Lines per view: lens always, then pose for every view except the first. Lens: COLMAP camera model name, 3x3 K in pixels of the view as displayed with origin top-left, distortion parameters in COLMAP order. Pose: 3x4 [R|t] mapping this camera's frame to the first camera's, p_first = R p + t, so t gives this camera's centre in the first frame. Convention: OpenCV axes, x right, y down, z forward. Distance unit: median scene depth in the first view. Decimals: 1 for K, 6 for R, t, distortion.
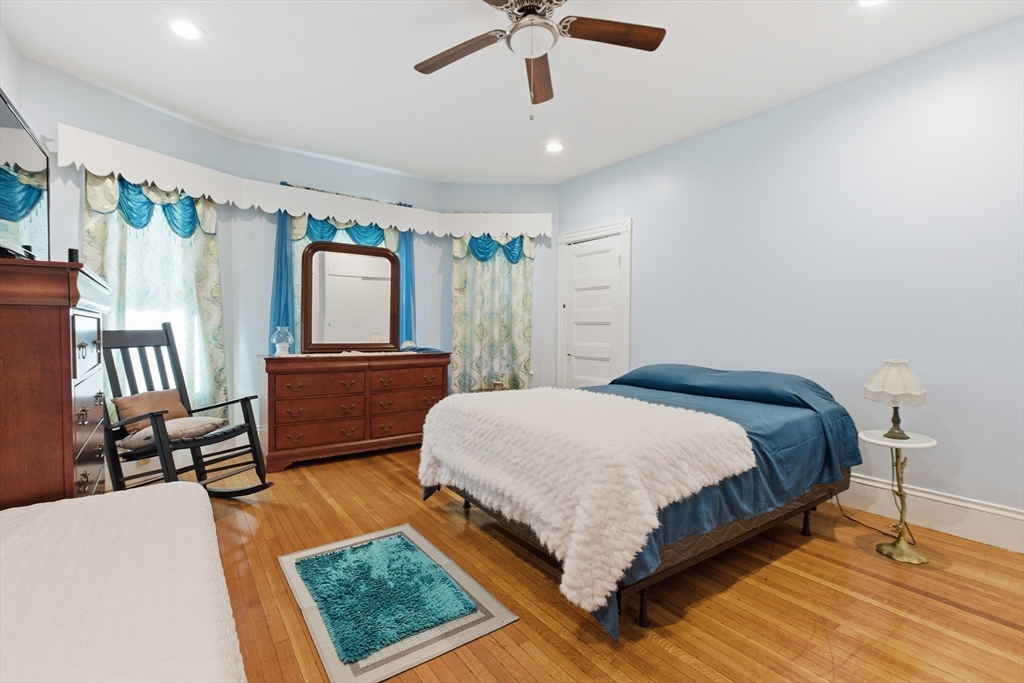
lens RADIAL K [[470.1, 0, 513.5], [0, 470.1, 338.6], [0, 0, 1]] dist [-0.001857, 0.000978]
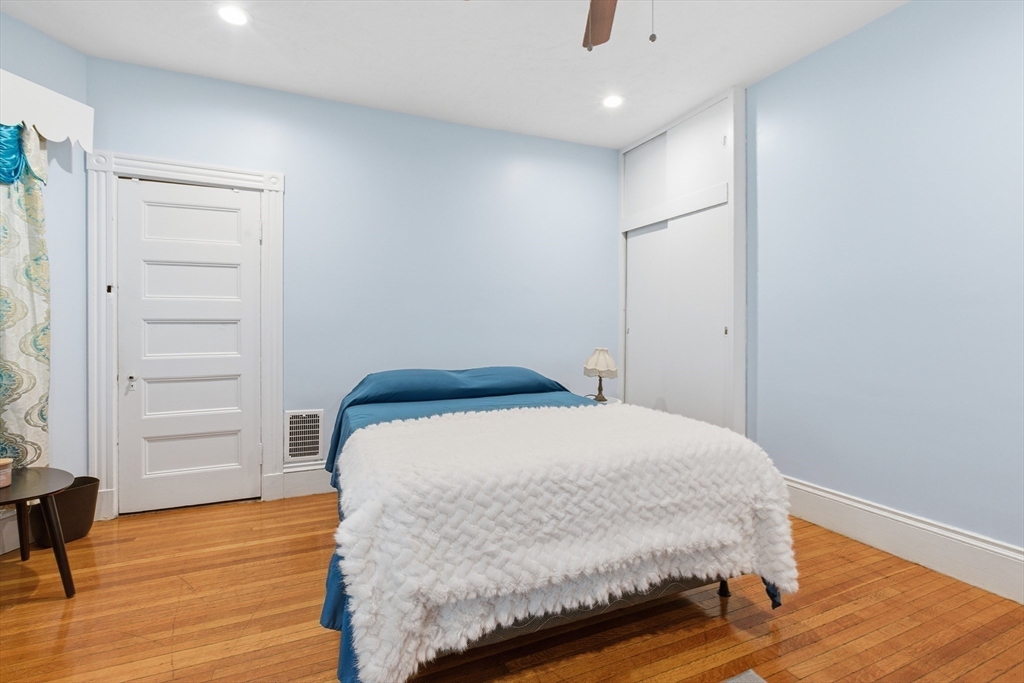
lens RADIAL K [[473.6, 0, 513.9], [0, 473.6, 332.4], [0, 0, 1]] dist [-0.004463, -0.000183]
pose [[0.220919, -0.016351, 0.975155, -0.342467], [0.027332, 0.999571, 0.010568, -0.013046], [-0.974909, 0.024318, 0.221271, 0.461473]]
